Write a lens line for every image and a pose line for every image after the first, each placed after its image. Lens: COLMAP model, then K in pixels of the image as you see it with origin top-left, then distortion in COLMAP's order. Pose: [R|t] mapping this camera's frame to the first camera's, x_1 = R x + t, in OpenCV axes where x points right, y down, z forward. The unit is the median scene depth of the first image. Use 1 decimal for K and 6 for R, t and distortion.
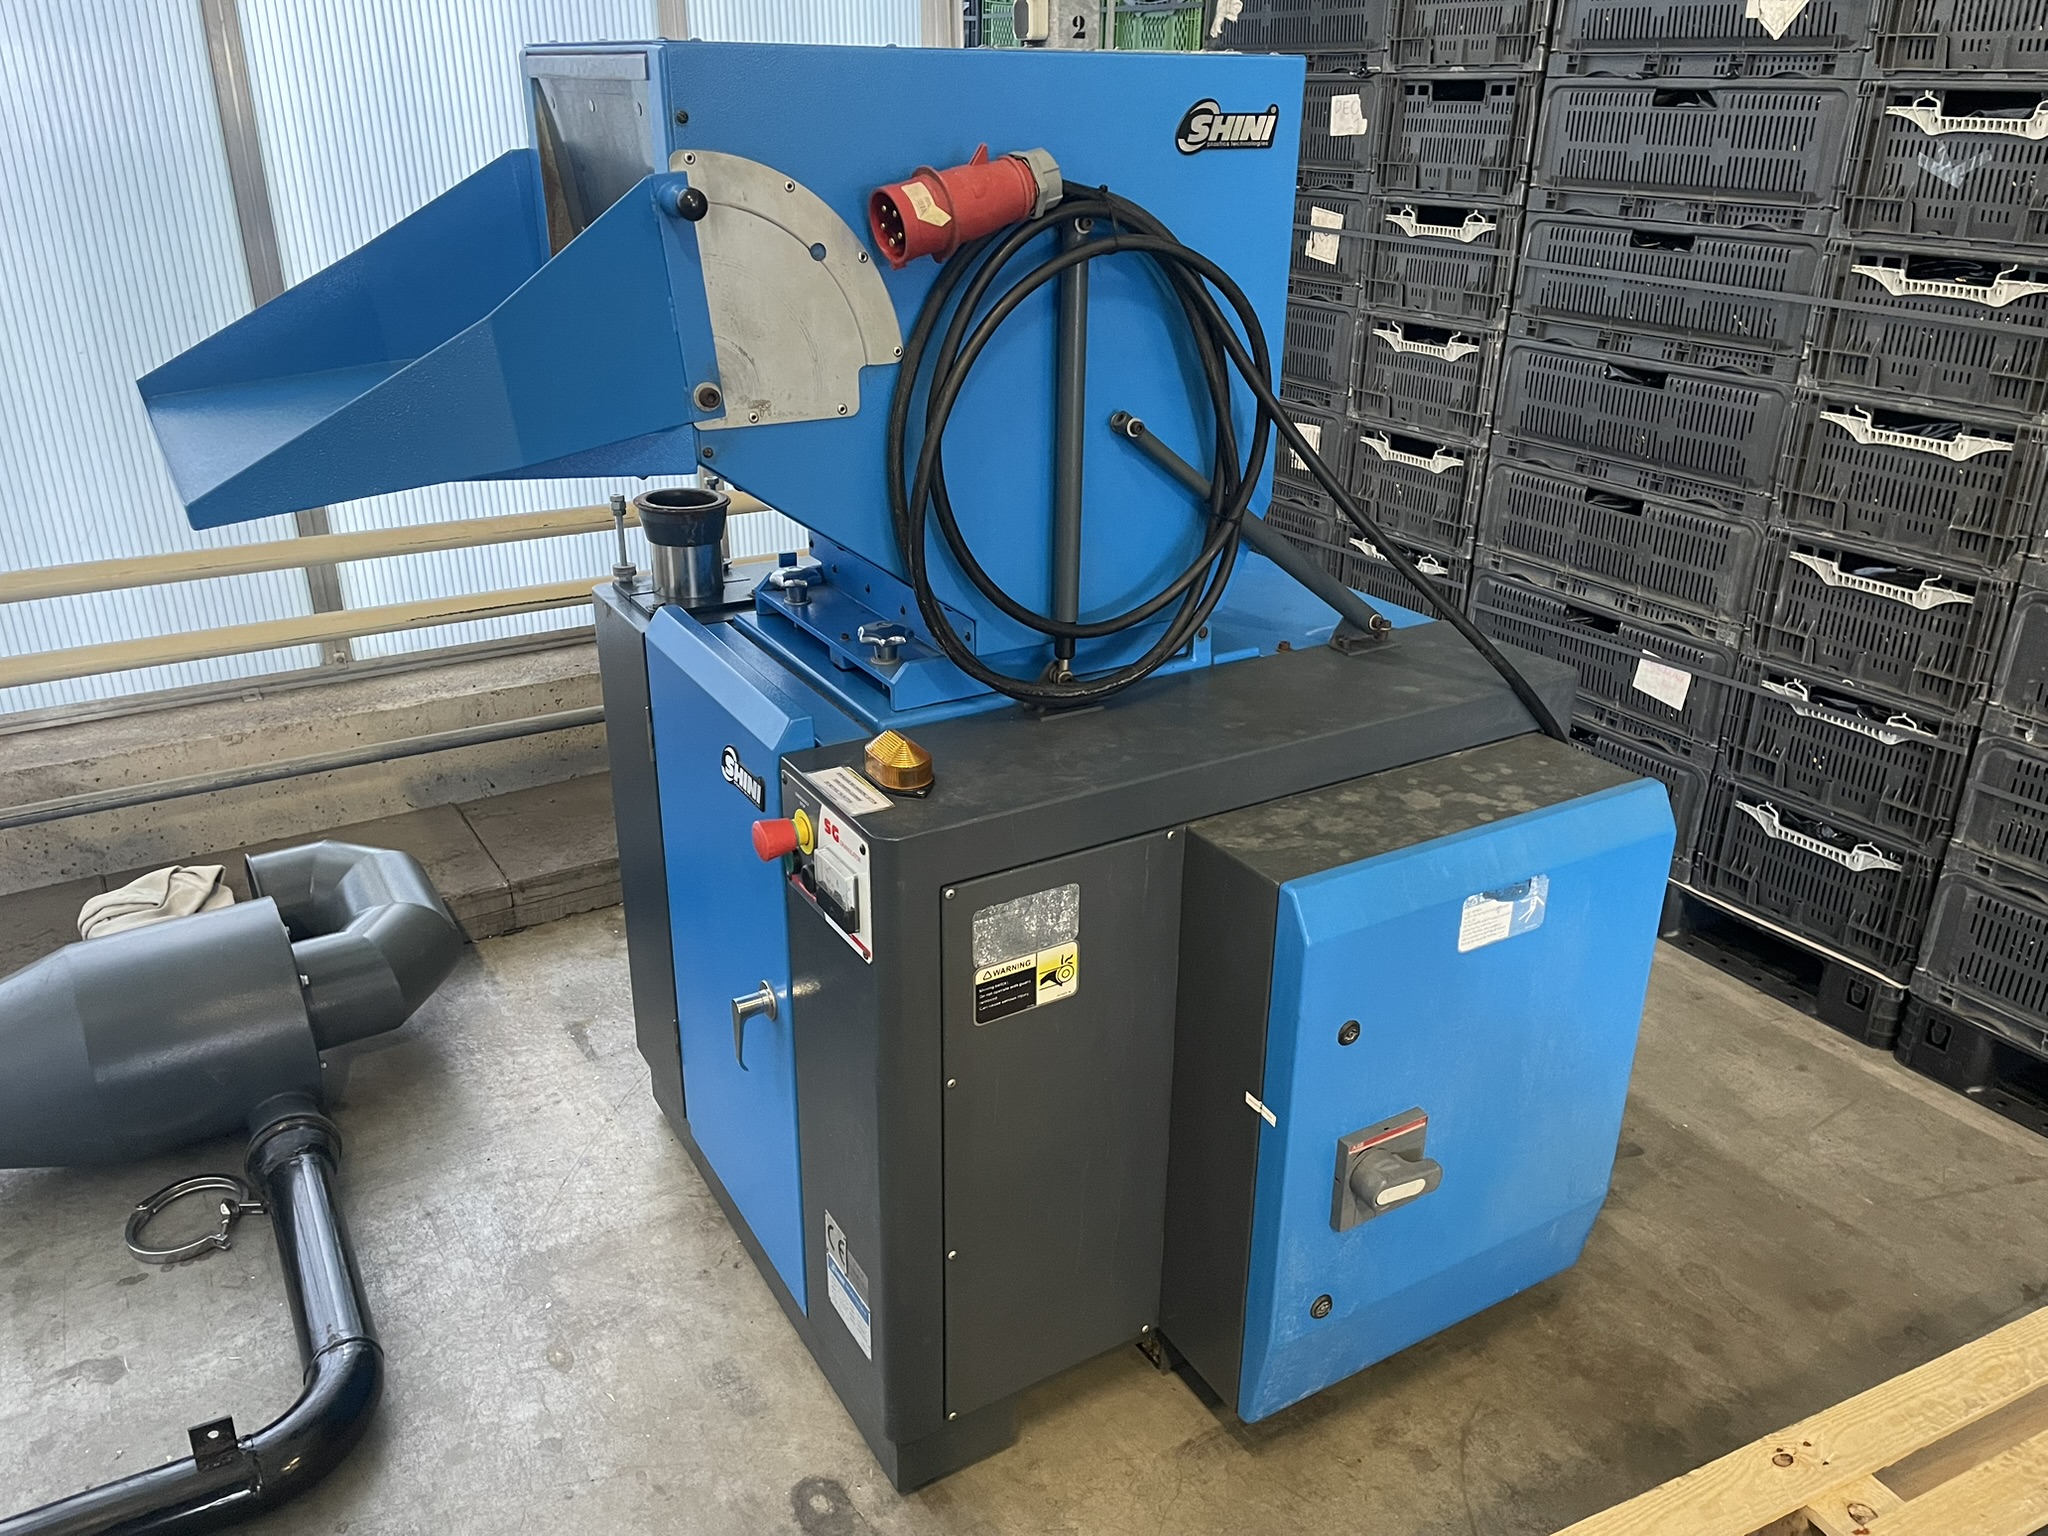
lens RADIAL K [[1553.8, 0, 1027.9], [0, 1553.8, 757.9], [0, 0, 1]] dist [0.083141, -0.114070]
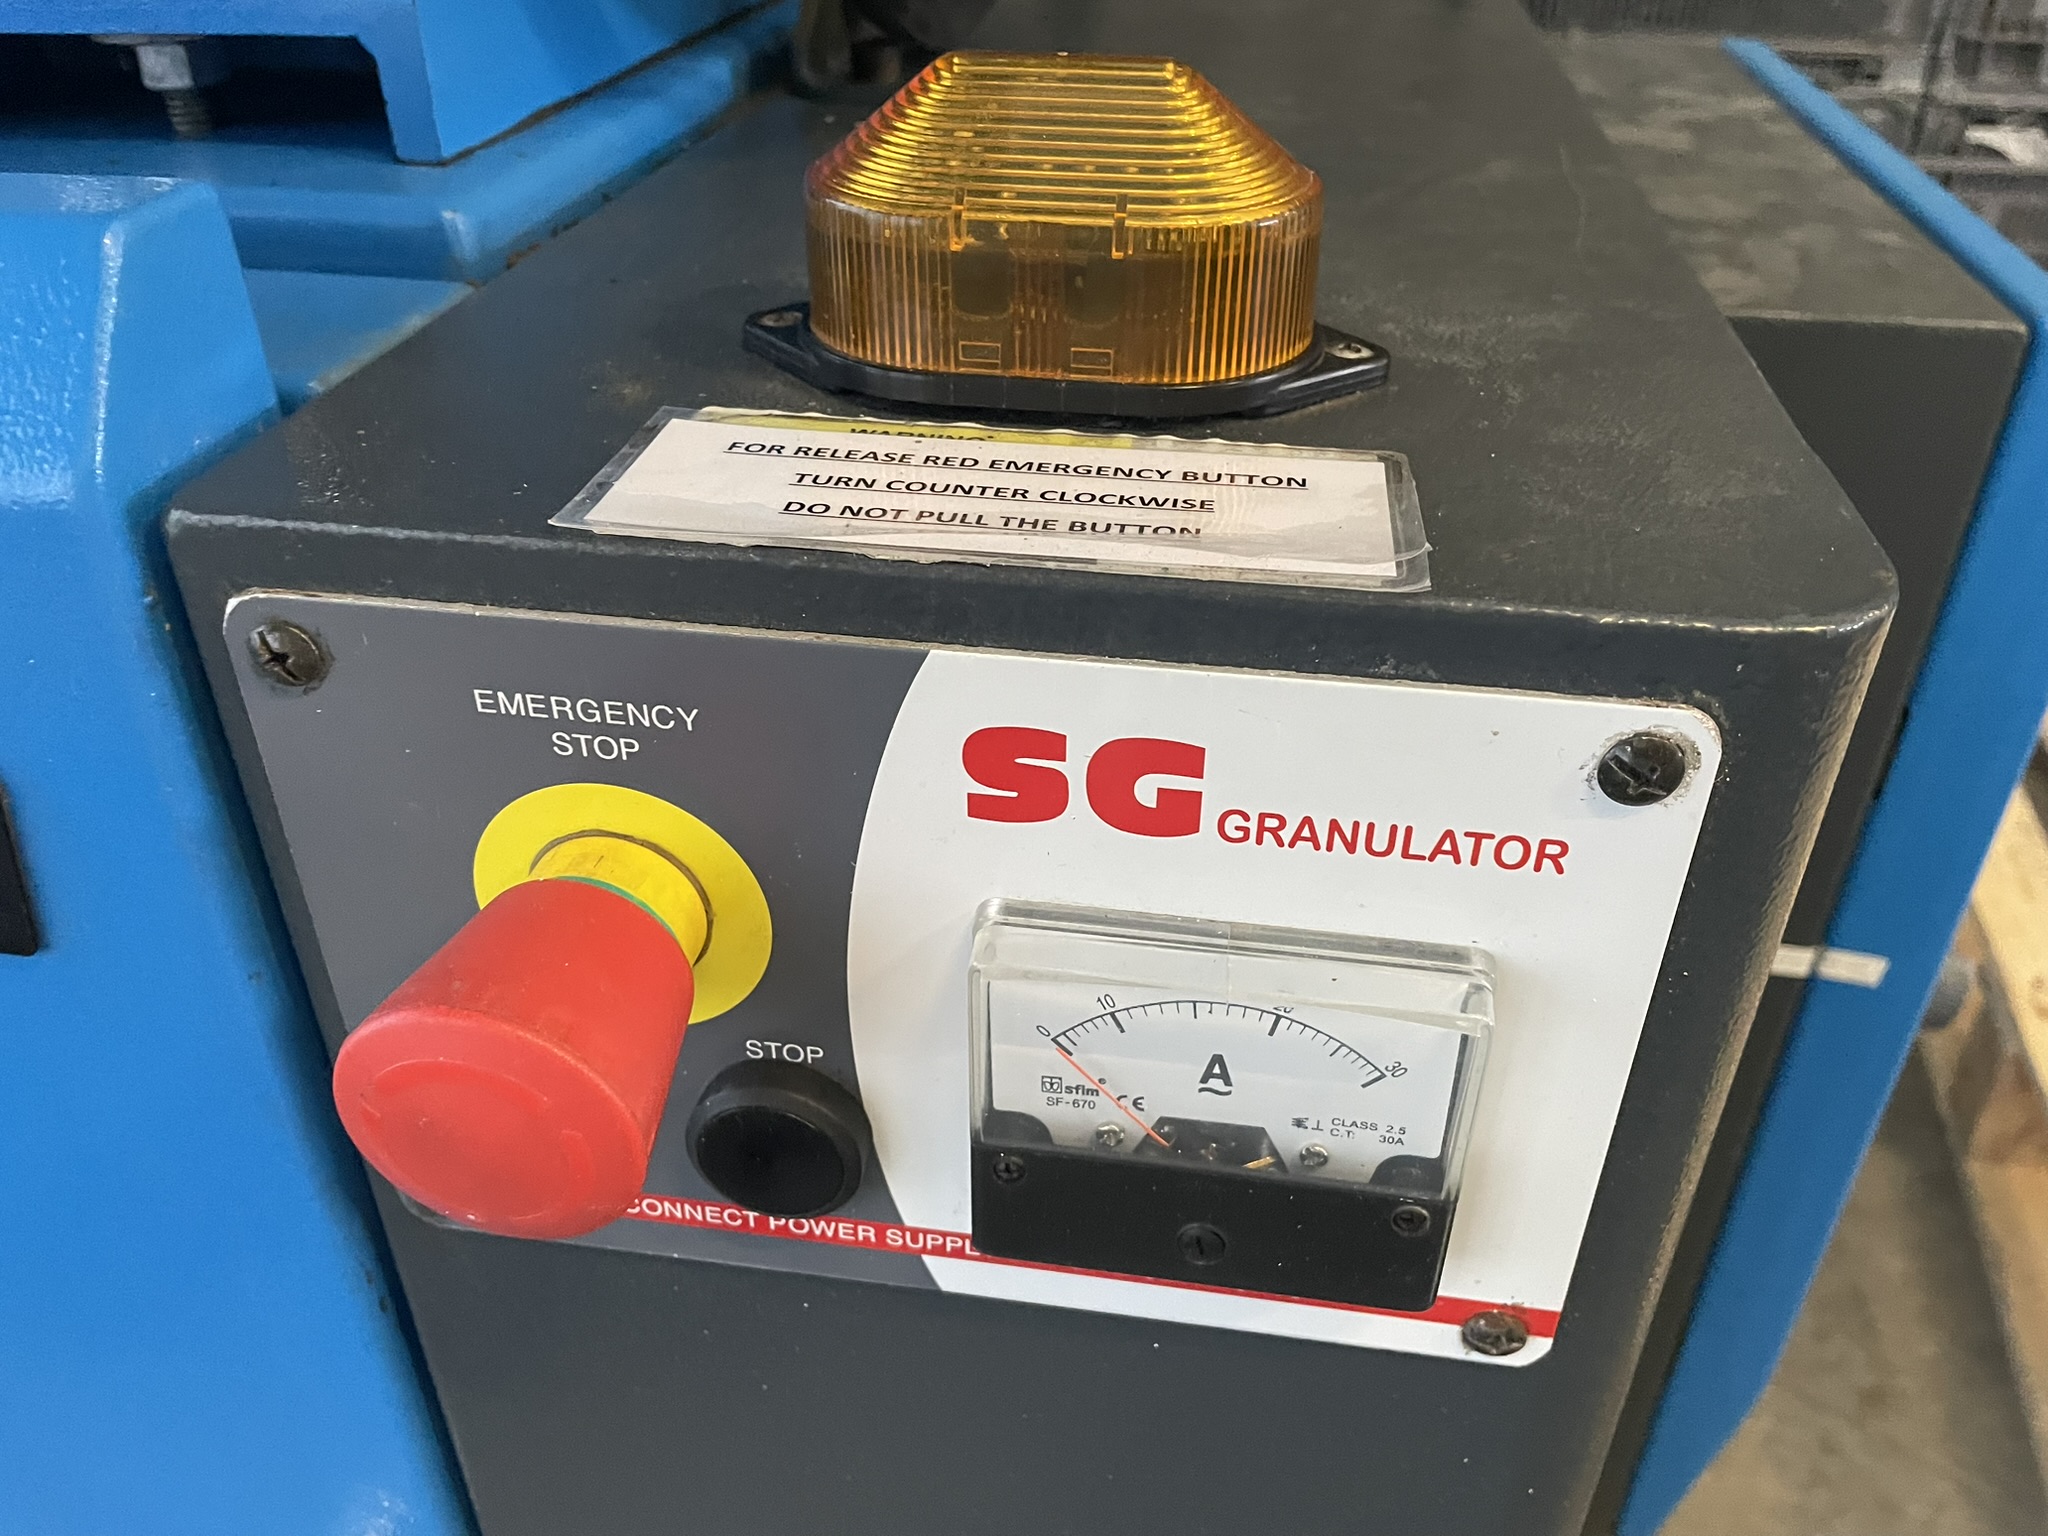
lens RADIAL K [[1553.8, 0, 1043.0], [0, 1553.8, 771.2], [0, 0, 1]] dist [0.083141, -0.114070]
pose [[0.639924, -0.432625, 0.635085, -0.142910], [0.303916, 0.901565, 0.307922, 0.000441], [-0.705785, -0.004034, 0.708415, 0.590283]]
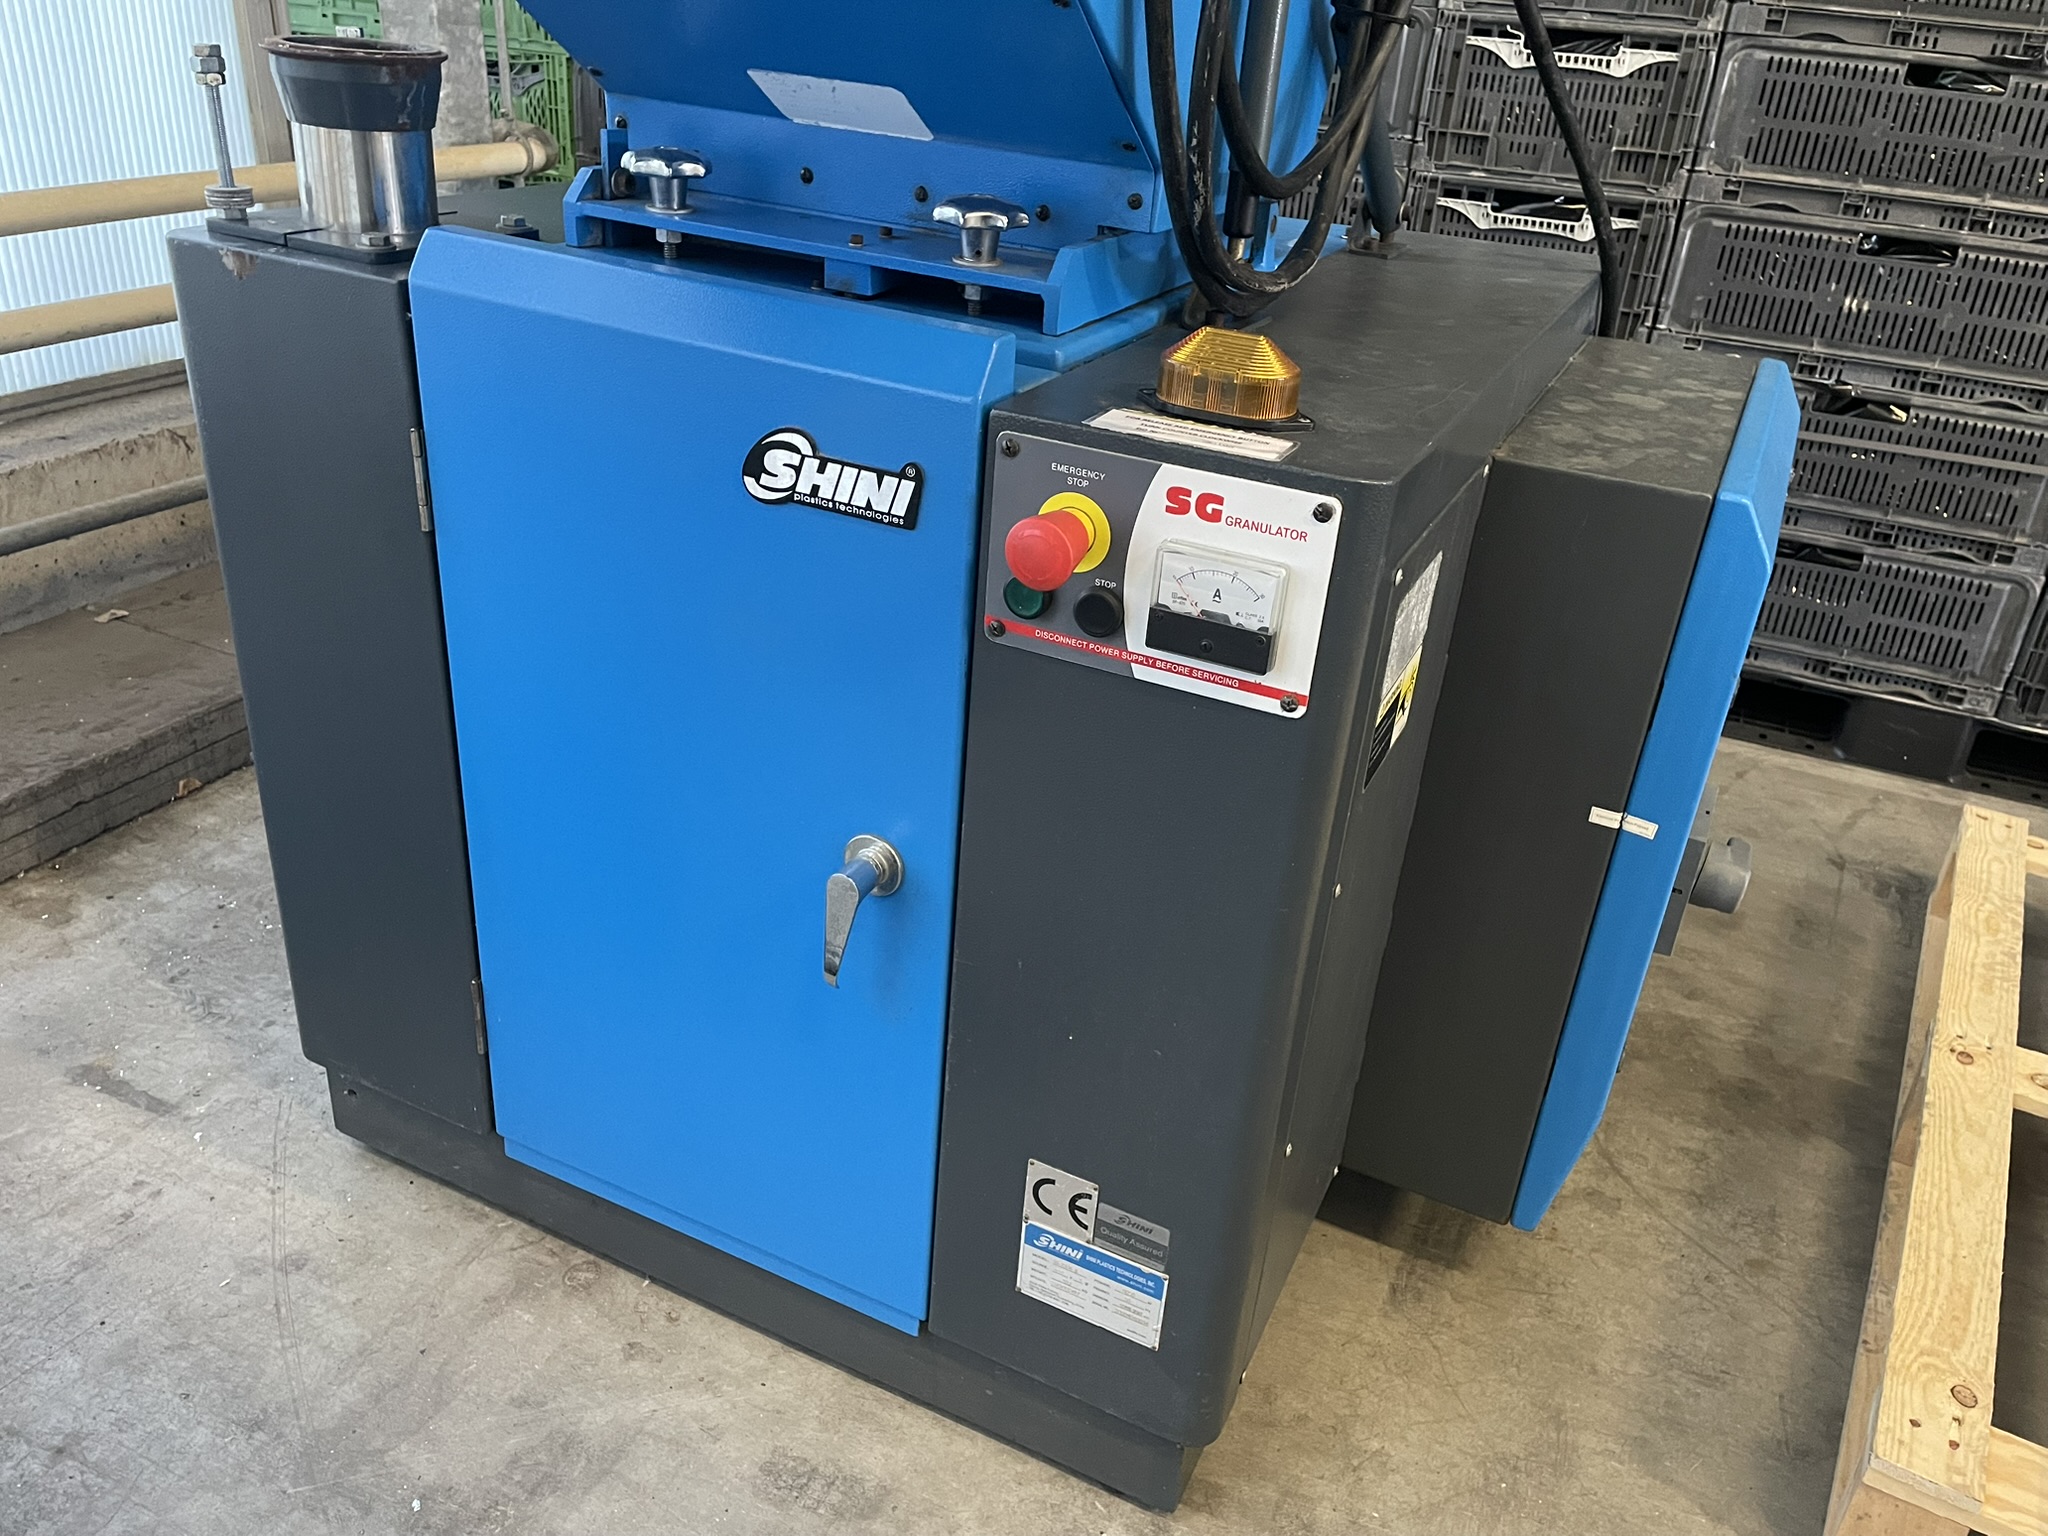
lens RADIAL K [[1553.8, 0, 1037.9], [0, 1553.8, 761.3], [0, 0, 1]] dist [0.083141, -0.114070]
pose [[0.829057, -0.209272, 0.518526, -0.319222], [0.156234, 0.977087, 0.144543, 0.030649], [-0.536894, -0.038822, 0.842756, 0.358830]]
